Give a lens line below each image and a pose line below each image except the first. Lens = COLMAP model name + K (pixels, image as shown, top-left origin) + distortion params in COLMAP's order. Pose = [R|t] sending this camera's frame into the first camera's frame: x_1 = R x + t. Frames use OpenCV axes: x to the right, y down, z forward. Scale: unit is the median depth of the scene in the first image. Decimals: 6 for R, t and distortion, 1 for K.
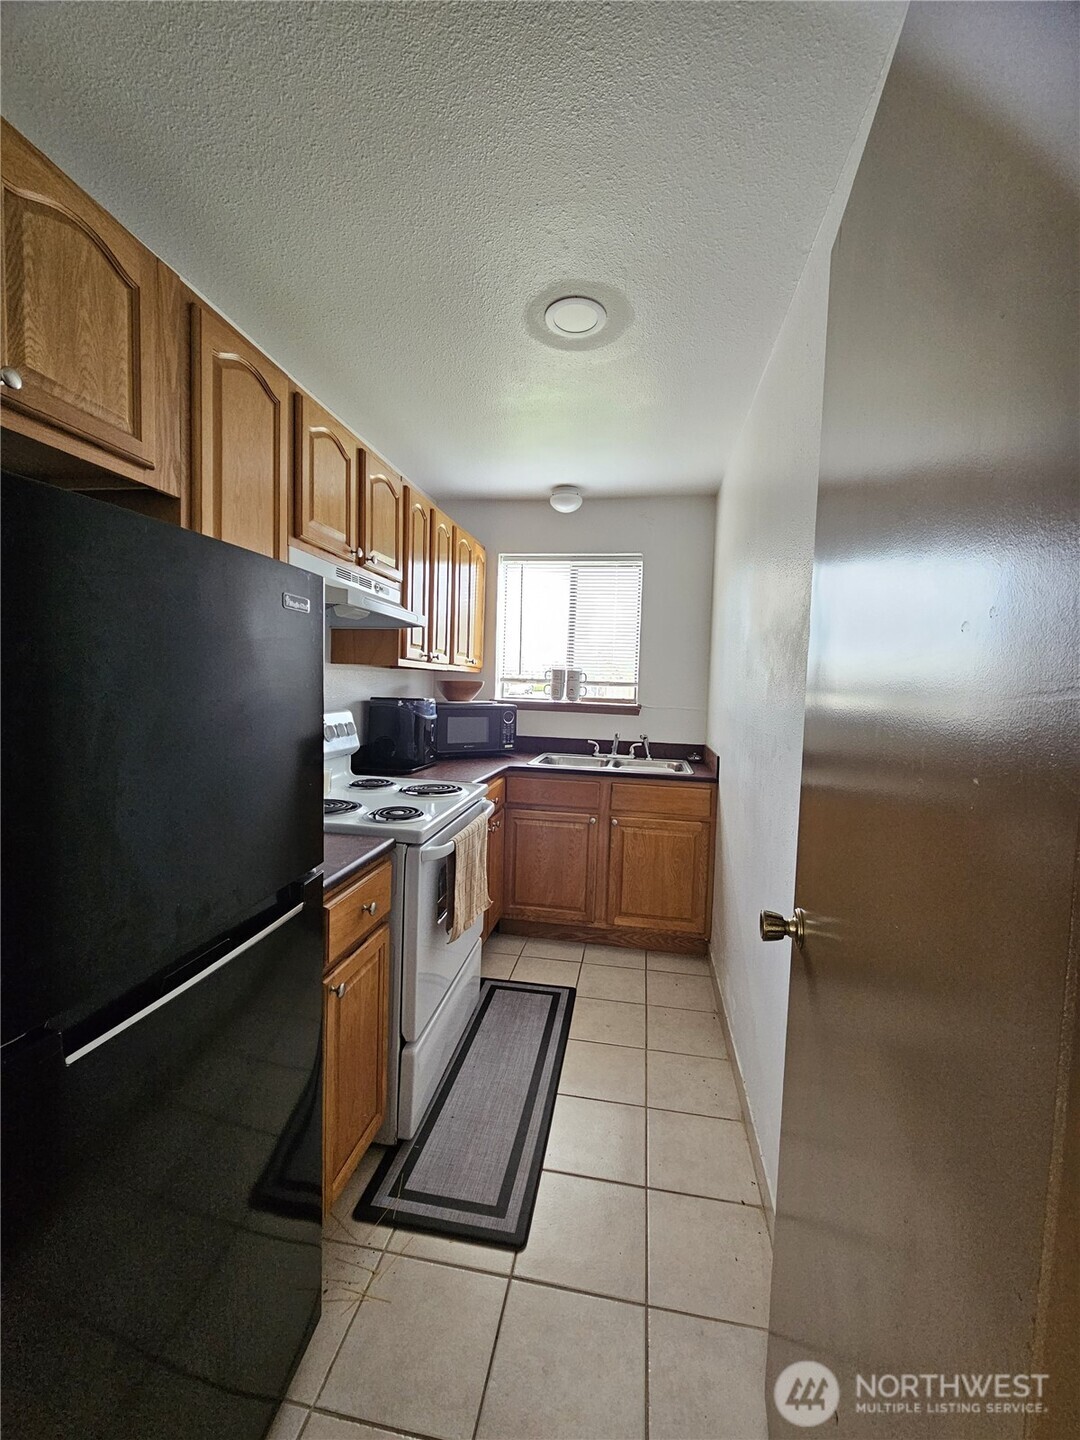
lens RADIAL K [[587.6, 0, 541.1], [0, 587.6, 720.4], [0, 0, 1]] dist [0.002588, 0.000141]
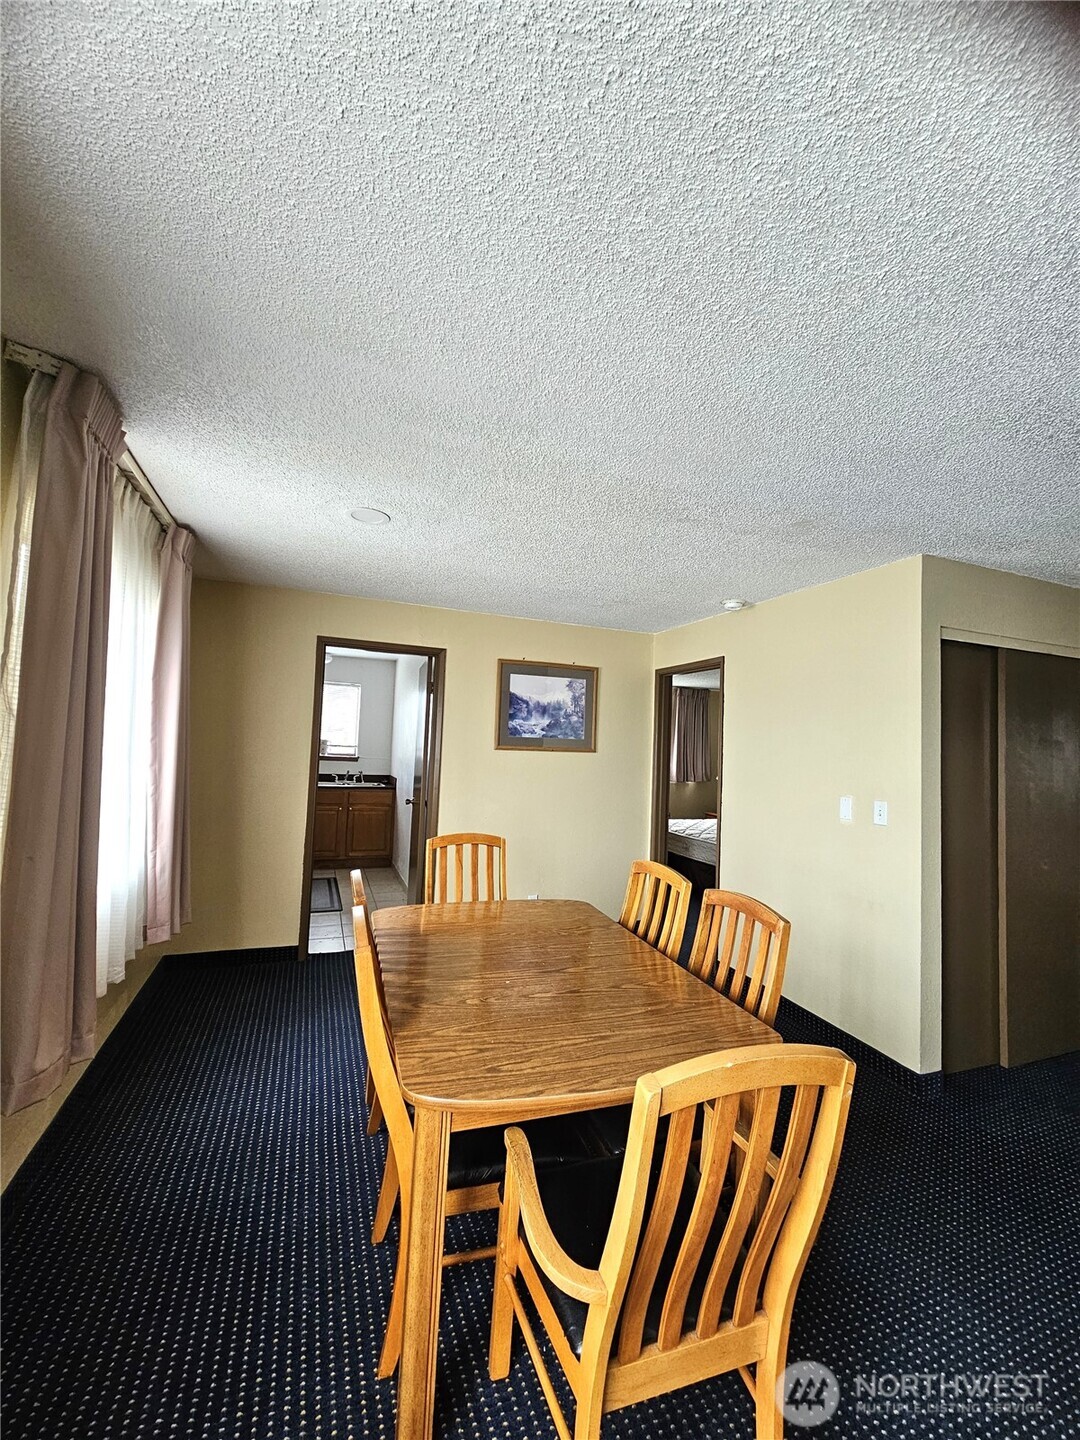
lens RADIAL K [[587.6, 0, 534.8], [0, 587.6, 716.3], [0, 0, 1]] dist [0.002588, 0.000141]
pose [[0.863391, 0.033118, 0.503448, -0.398365], [0.017043, 0.995359, -0.094705, 0.045079], [-0.504248, 0.090348, 0.858820, -1.280615]]
